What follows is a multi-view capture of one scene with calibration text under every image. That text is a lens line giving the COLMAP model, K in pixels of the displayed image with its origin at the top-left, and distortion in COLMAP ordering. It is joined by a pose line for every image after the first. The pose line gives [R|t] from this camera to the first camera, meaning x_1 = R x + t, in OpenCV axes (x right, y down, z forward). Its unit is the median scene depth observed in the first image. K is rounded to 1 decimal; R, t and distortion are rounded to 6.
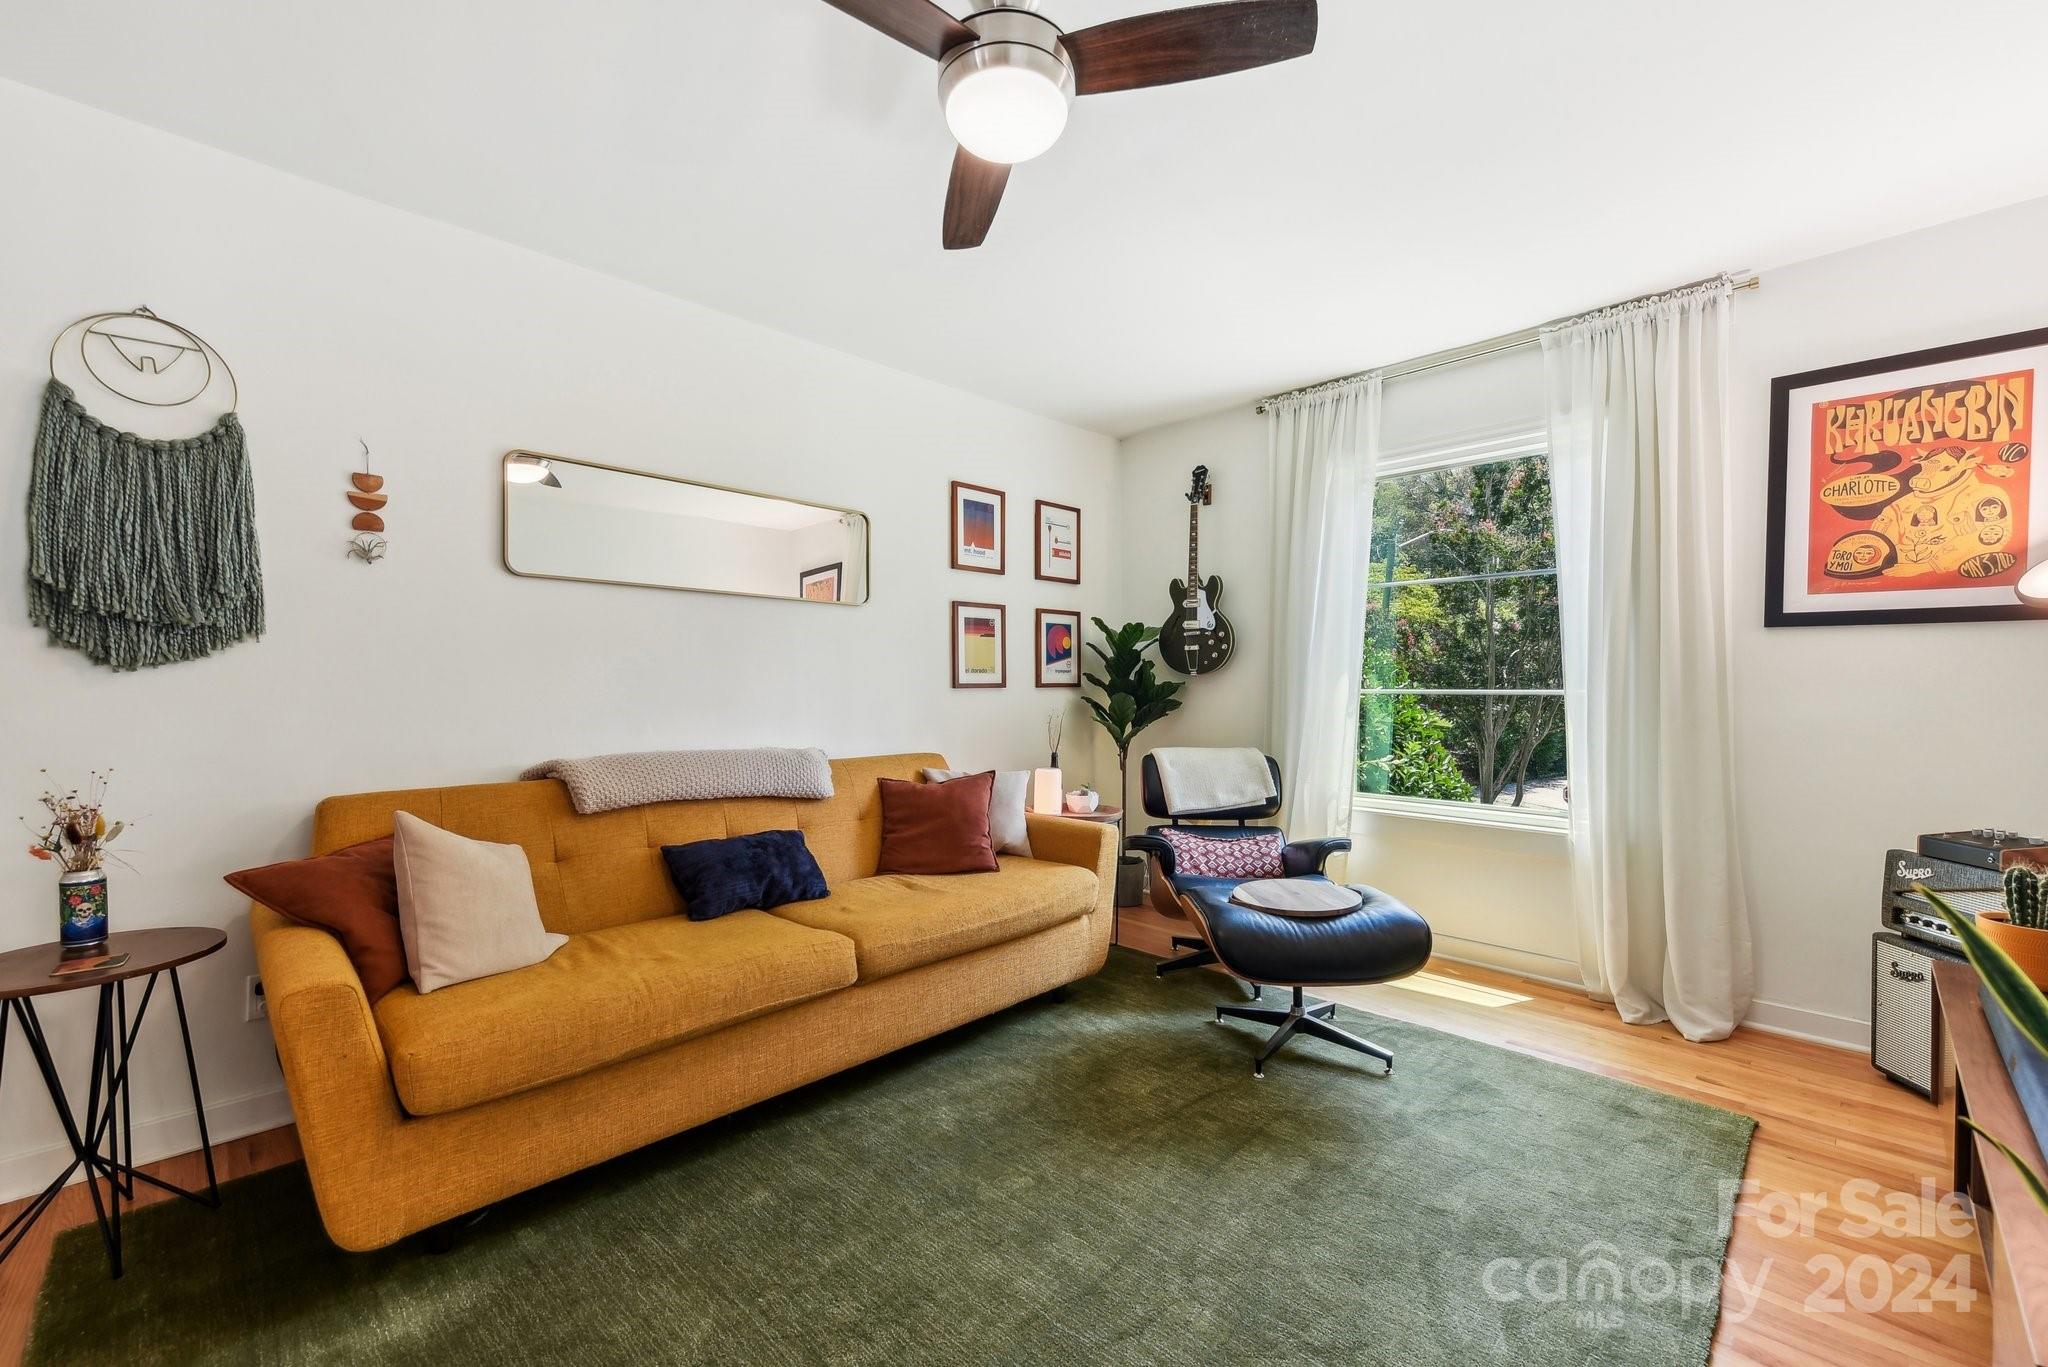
lens RADIAL K [[840.0, 0, 1016.2], [0, 840.0, 700.3], [0, 0, 1]] dist [0.007194, -0.000699]
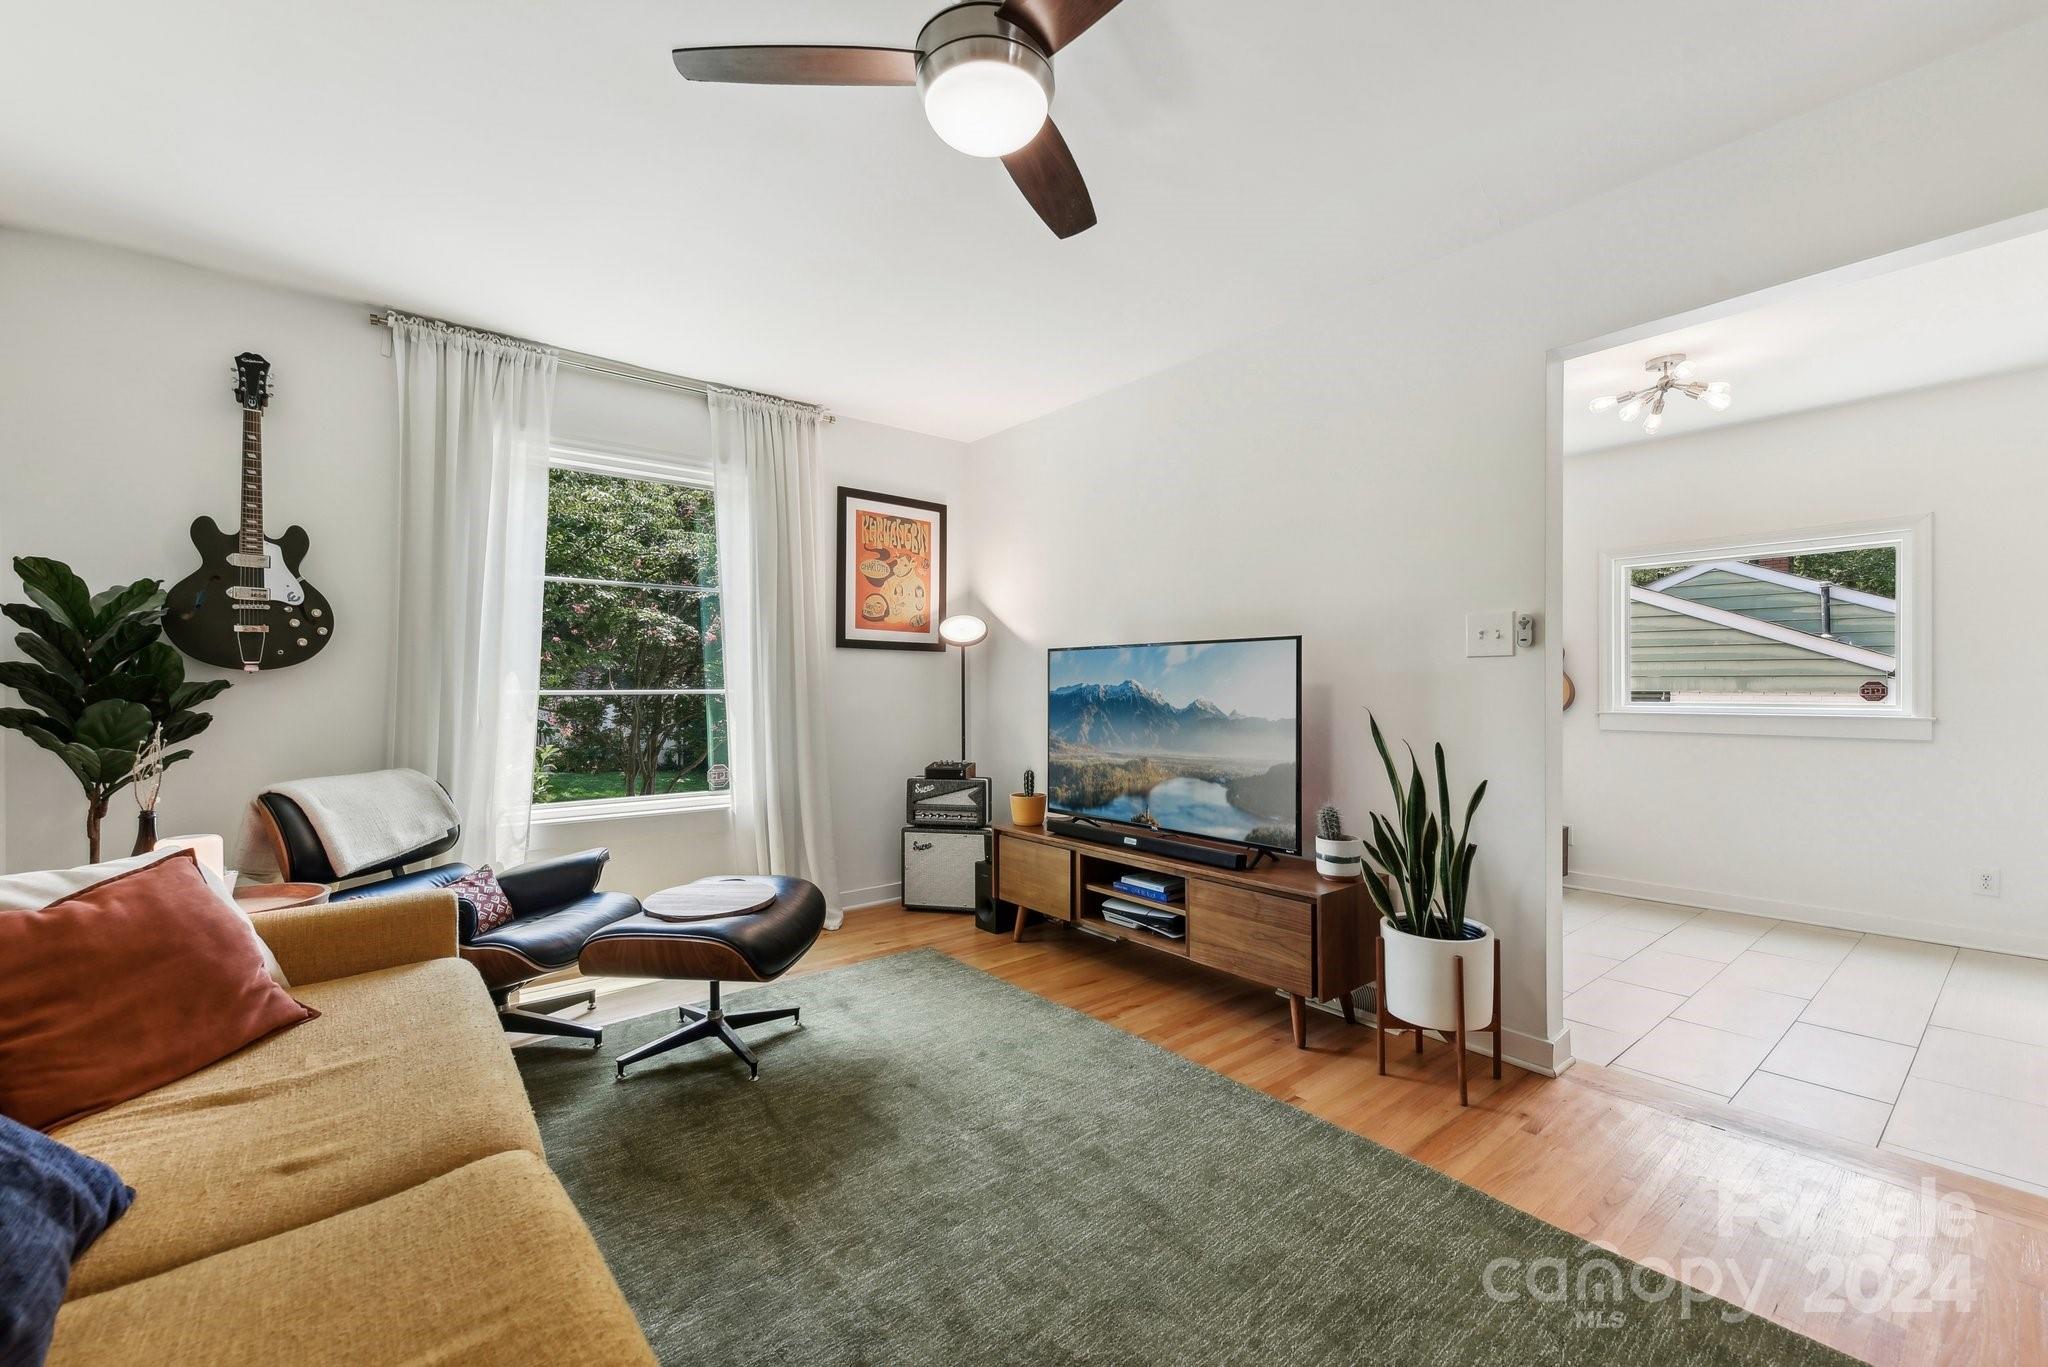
lens RADIAL K [[840.0, 0, 1030.9], [0, 840.0, 690.8], [0, 0, 1]] dist [0.007194, -0.000699]
pose [[0.088758, -0.005330, 0.996039, -0.598937], [0.021597, 0.999761, 0.003426, -0.005650], [-0.995819, 0.021207, 0.088852, 0.520913]]
